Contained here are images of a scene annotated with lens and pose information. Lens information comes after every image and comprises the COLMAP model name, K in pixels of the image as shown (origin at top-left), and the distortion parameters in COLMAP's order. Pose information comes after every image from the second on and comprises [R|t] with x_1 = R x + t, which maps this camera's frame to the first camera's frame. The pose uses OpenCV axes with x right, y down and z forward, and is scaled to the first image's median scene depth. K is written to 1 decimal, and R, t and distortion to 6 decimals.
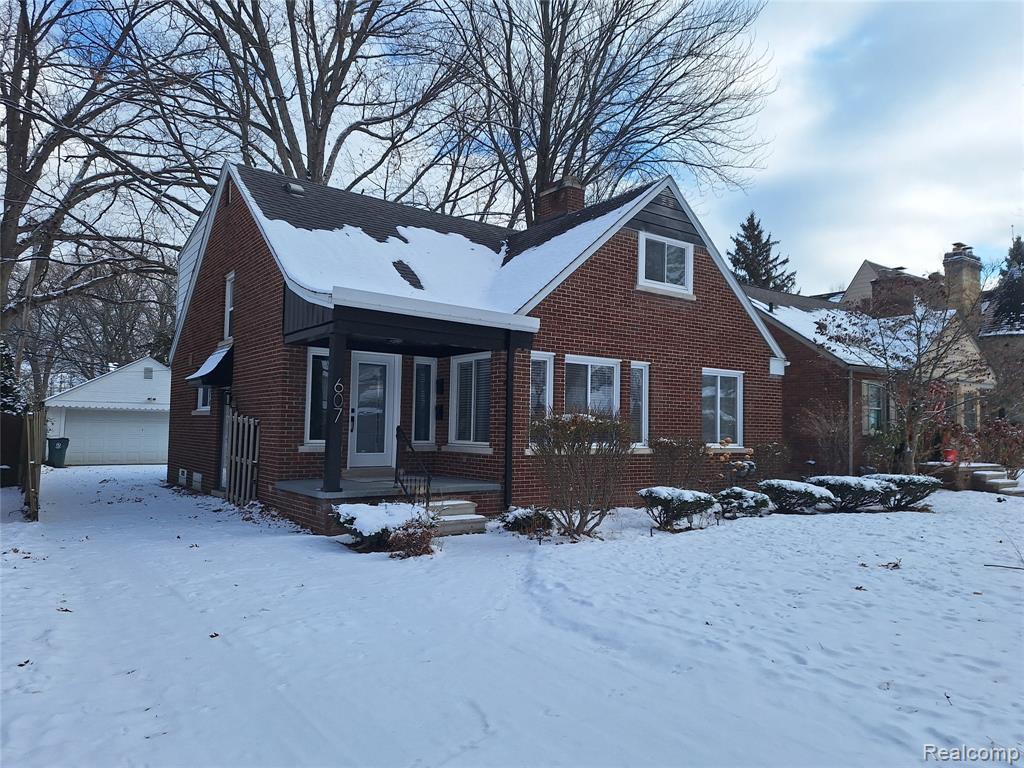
lens RADIAL K [[710.7, 0, 515.8], [0, 710.7, 383.0], [0, 0, 1]] dist [0.026004, -0.007329]
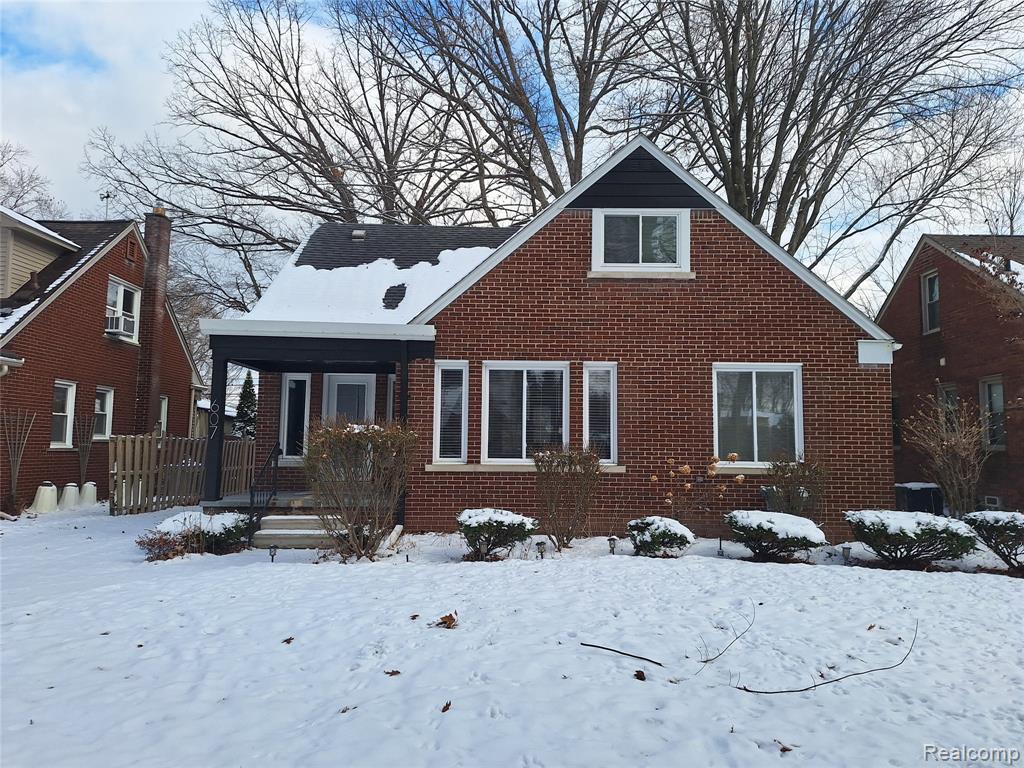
lens RADIAL K [[710.7, 0, 515.8], [0, 710.7, 383.0], [0, 0, 1]] dist [0.026004, -0.007329]
pose [[0.818684, -0.064914, -0.570564, 0.565503], [0.044392, 0.997771, -0.049821, 0.032103], [0.572527, 0.015459, 0.819740, 0.253671]]
